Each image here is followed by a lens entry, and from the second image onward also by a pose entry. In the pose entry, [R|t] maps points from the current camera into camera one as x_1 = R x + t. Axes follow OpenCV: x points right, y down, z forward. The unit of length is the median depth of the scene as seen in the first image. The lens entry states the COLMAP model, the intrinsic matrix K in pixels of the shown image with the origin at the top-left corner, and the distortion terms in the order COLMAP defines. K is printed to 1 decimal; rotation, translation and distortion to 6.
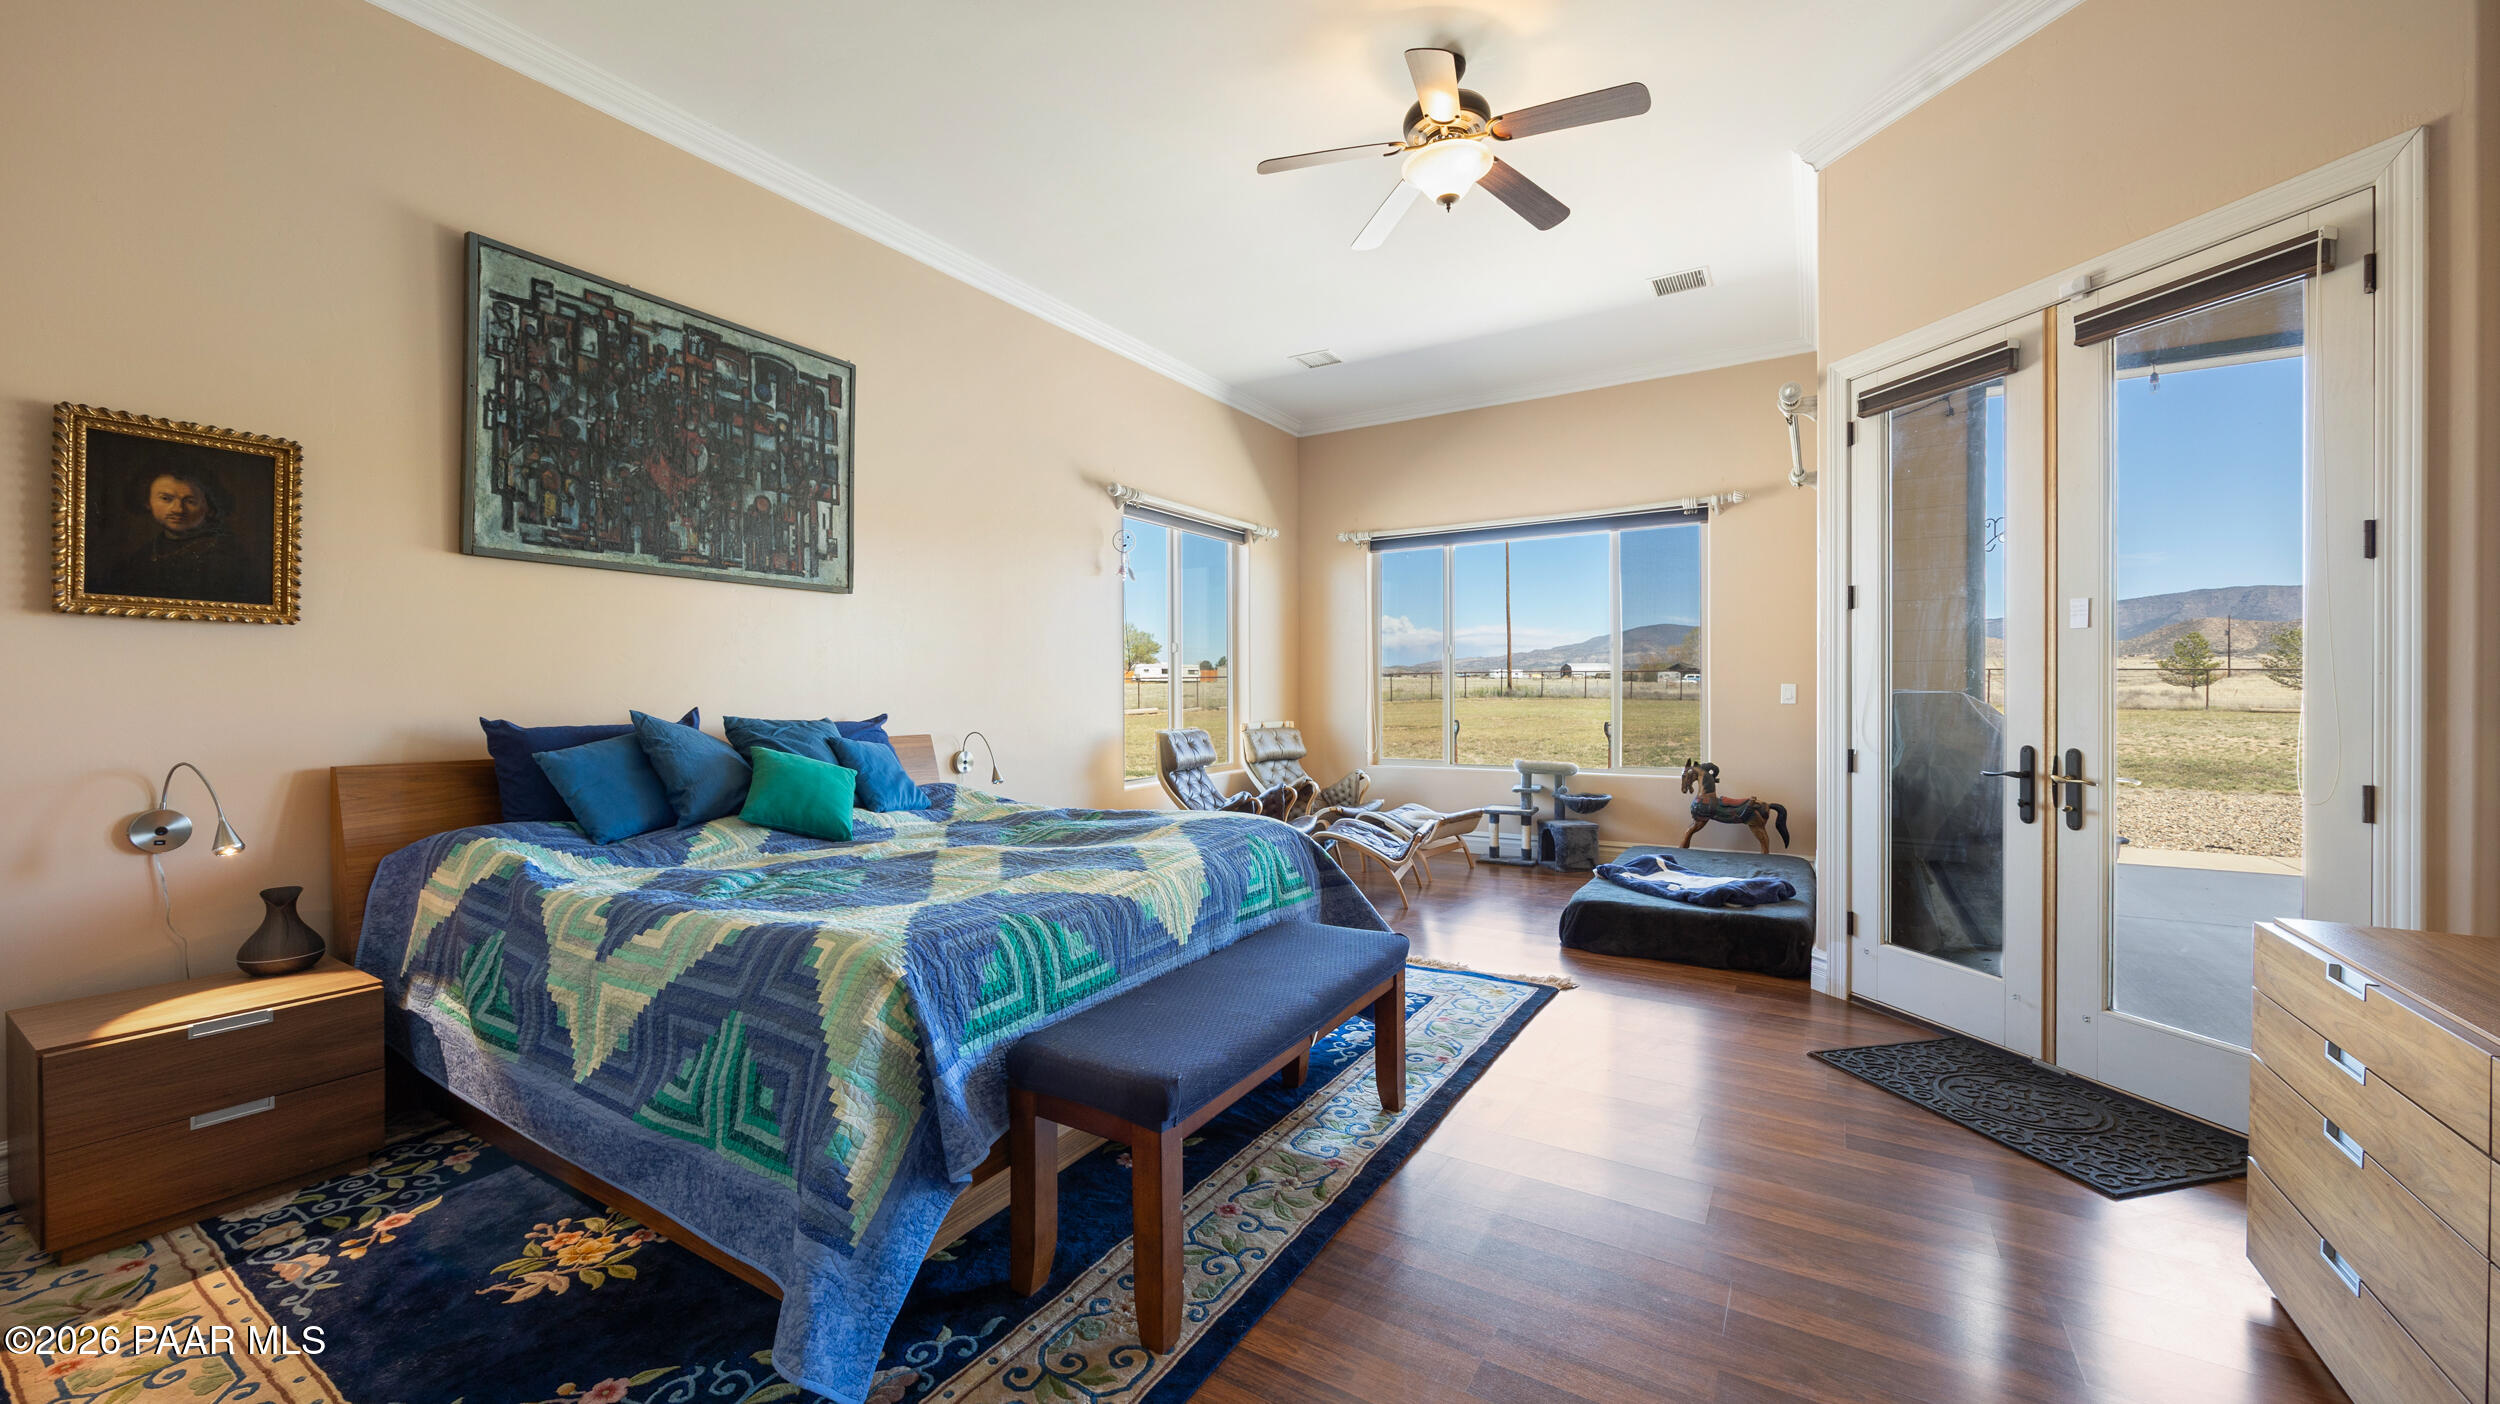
lens RADIAL K [[950.8, 0, 1237.8], [0, 950.8, 697.7], [0, 0, 1]] dist [-0.002031, 0.000031]
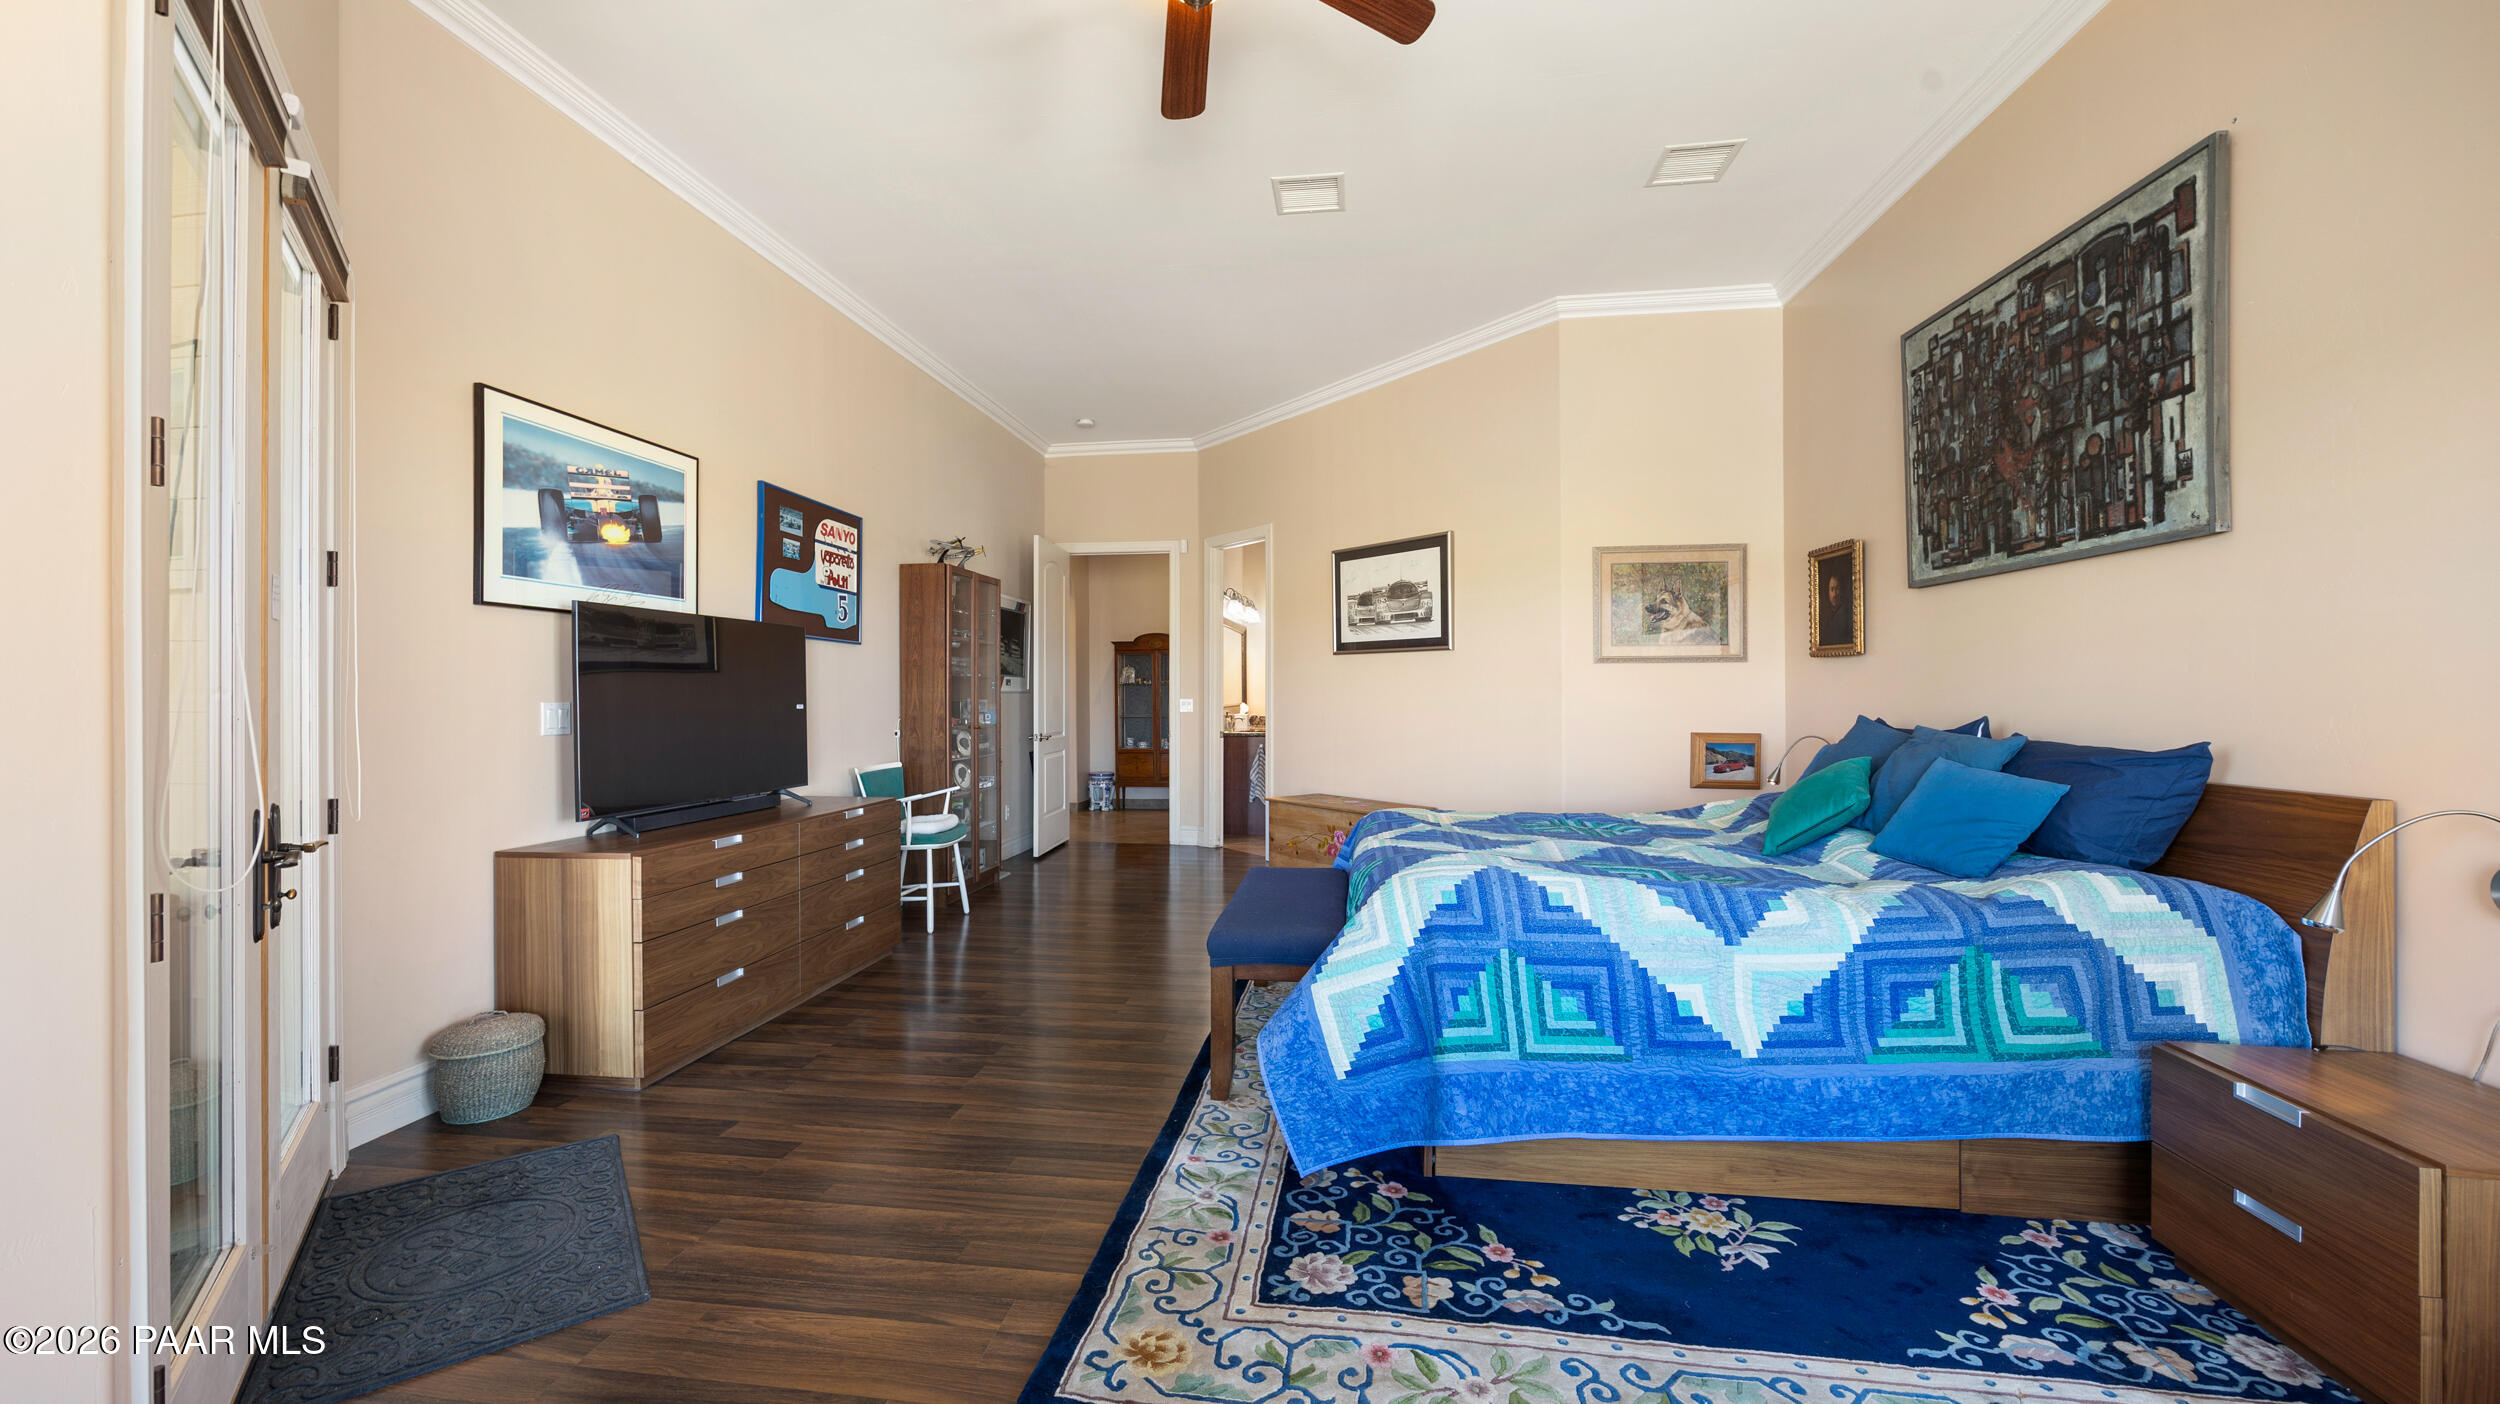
lens RADIAL K [[970.7, 0, 1237.2], [0, 970.7, 689.4], [0, 0, 1]] dist [-0.001042, 0.000183]
pose [[-0.910891, 0.002533, -0.412639, 0.436696], [0.002344, 0.999997, 0.000964, -0.017895], [0.412640, -0.000089, -0.910894, 1.485401]]
